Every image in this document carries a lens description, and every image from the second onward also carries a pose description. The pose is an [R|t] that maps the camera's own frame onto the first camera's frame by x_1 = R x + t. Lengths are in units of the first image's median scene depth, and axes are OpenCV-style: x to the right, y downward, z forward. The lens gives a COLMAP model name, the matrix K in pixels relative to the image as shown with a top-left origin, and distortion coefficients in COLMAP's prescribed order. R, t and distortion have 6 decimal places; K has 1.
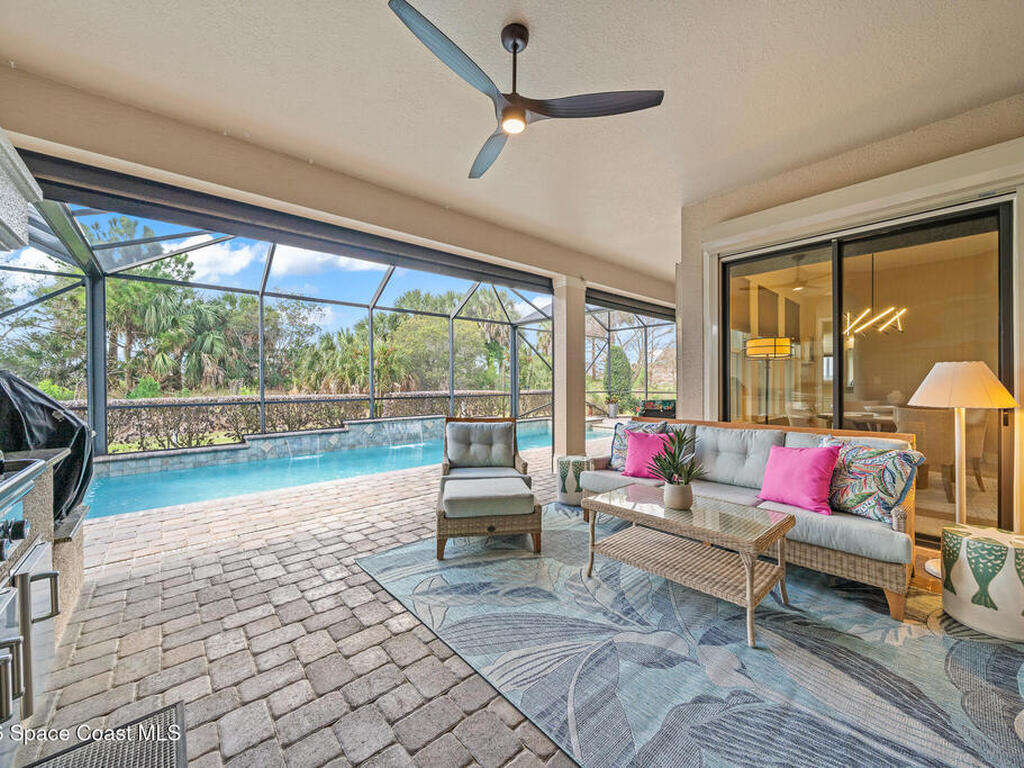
lens RADIAL K [[397.9, 0, 522.8], [0, 397.9, 385.9], [0, 0, 1]] dist [-0.000284, 0.000113]
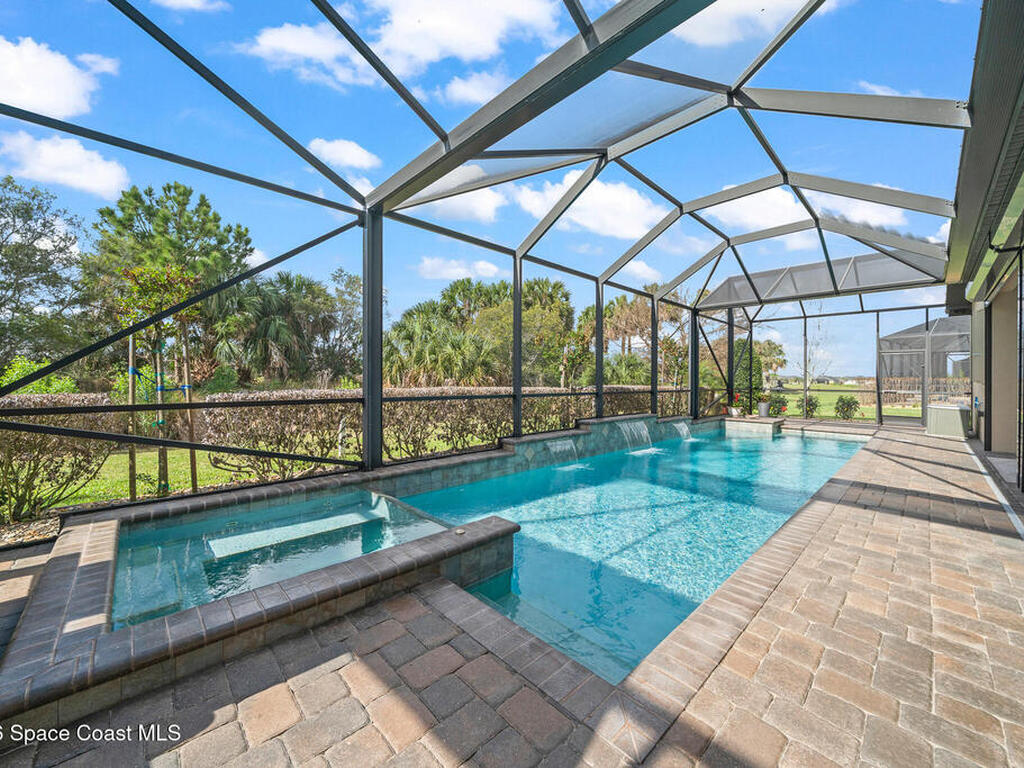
lens RADIAL K [[397.9, 0, 505.5], [0, 397.9, 380.9], [0, 0, 1]] dist [-0.000284, 0.000113]
pose [[0.999242, 0.009260, 0.037803, -0.317391], [-0.008920, 0.999918, -0.009175, 0.009491], [-0.037884, 0.008831, 0.999243, 0.105513]]
